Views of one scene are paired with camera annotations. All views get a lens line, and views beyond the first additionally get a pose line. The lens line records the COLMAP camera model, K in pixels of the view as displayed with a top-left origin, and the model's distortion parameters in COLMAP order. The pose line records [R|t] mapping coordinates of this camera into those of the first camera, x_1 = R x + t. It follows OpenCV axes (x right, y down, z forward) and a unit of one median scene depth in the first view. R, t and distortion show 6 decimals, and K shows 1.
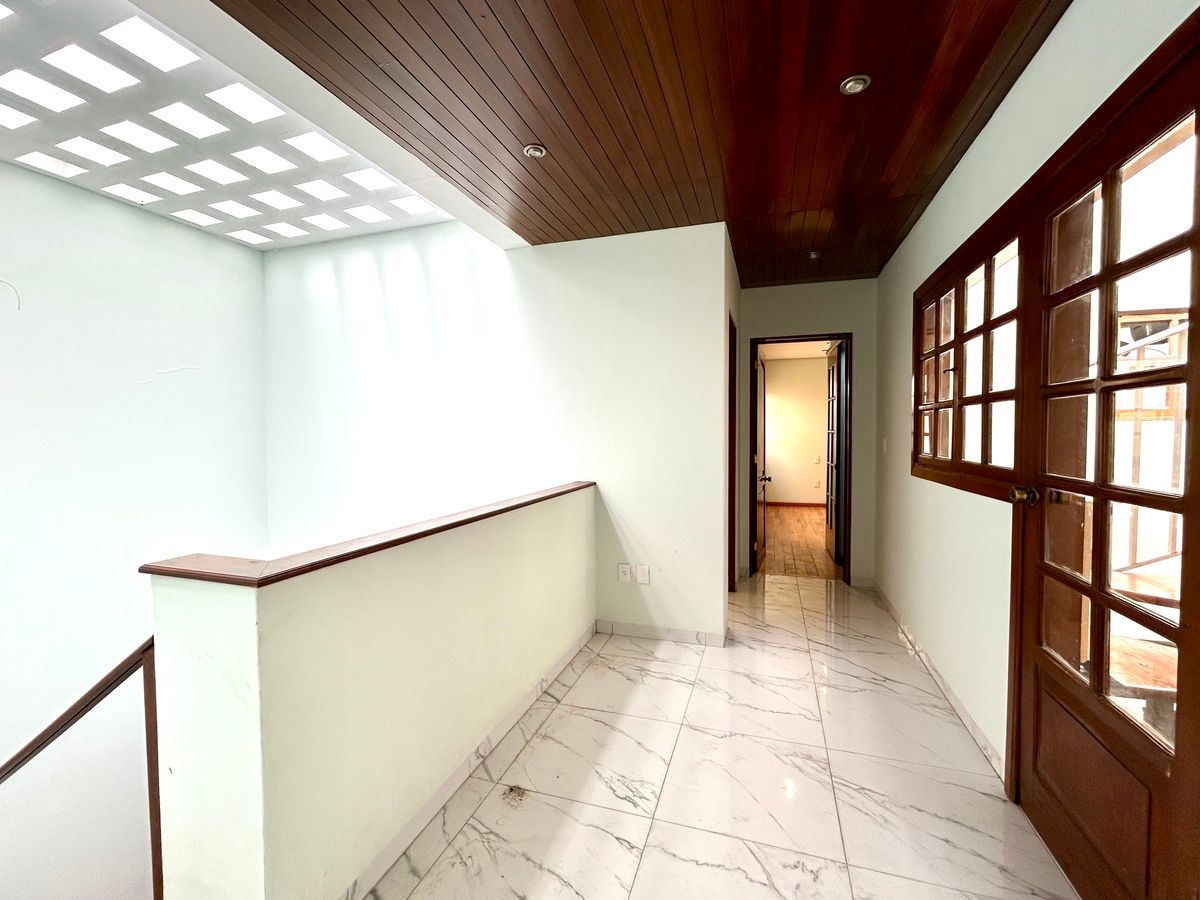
lens RADIAL K [[517.4, 0, 600.0], [0, 517.4, 450.0], [0, 0, 1]] dist [-0.001366, -0.000029]
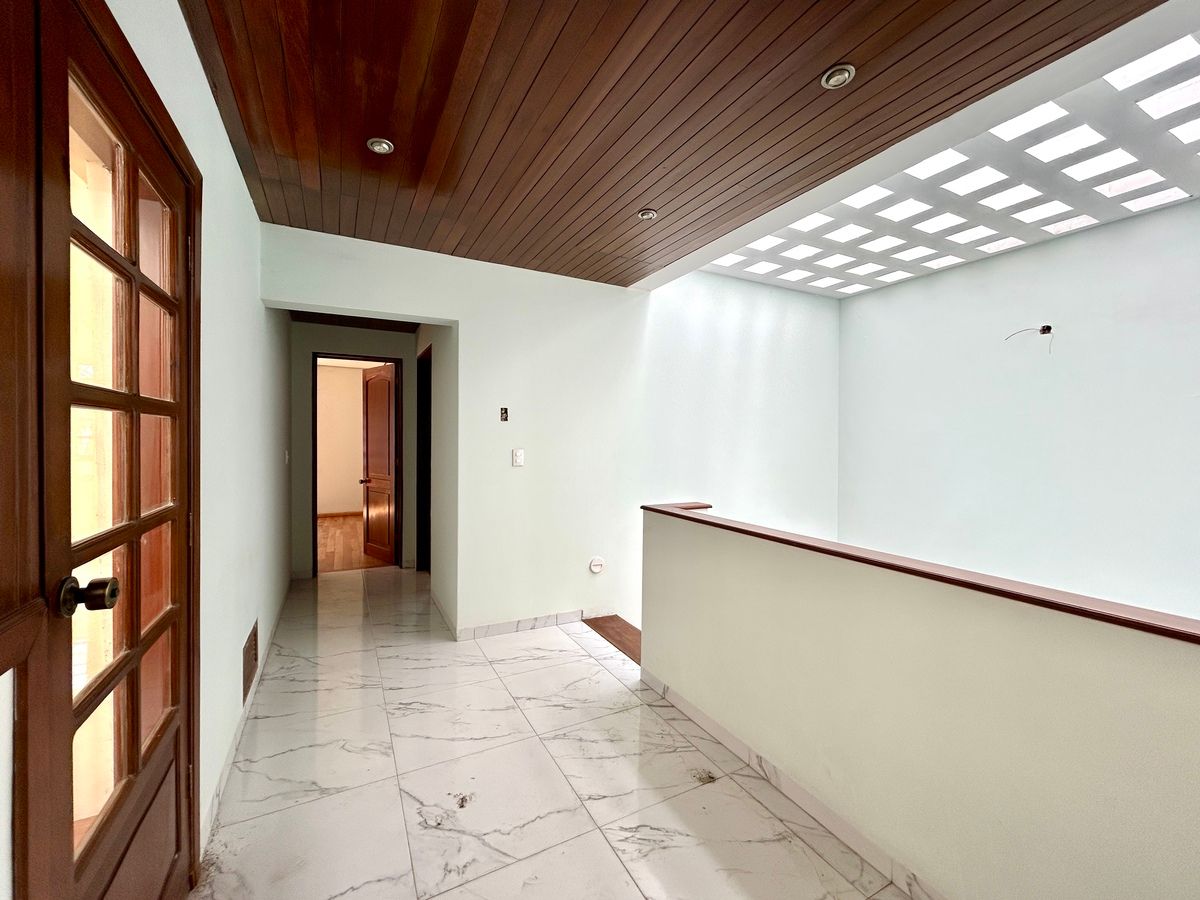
lens RADIAL K [[487.8, 0, 600.0], [0, 487.8, 450.0], [0, 0, 1]] dist [0.001335, 0.000421]
pose [[-0.689733, 0.014269, -0.723923, 0.729712], [-0.030673, 0.998332, 0.048902, -0.081830], [0.723413, 0.055934, -0.688146, 1.493420]]
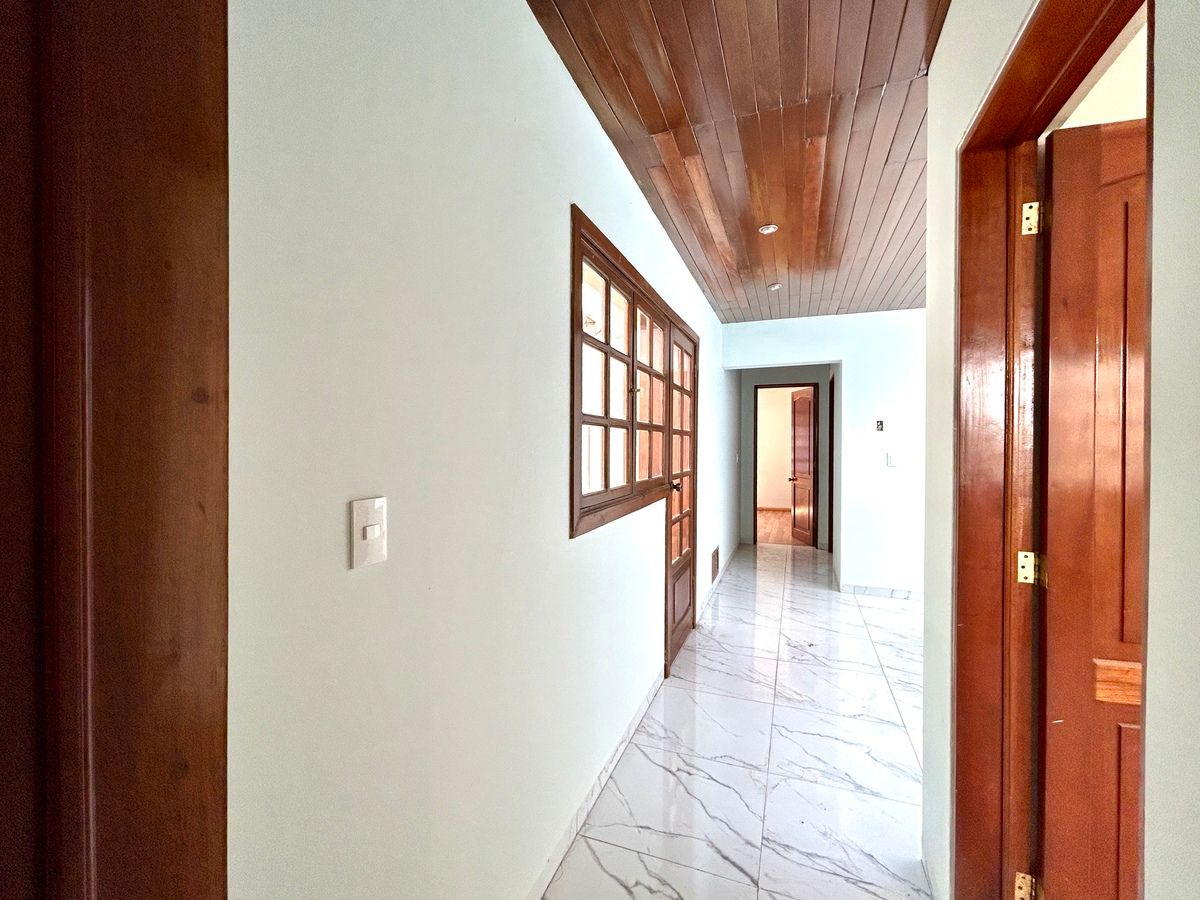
lens RADIAL K [[517.4, 0, 600.0], [0, 517.4, 450.0], [0, 0, 1]] dist [-0.001366, -0.000029]
pose [[-0.999107, 0.003033, 0.042153, 0.897745], [0.004781, 0.999130, 0.041422, -0.106940], [-0.041990, 0.041587, -0.998252, 2.506139]]
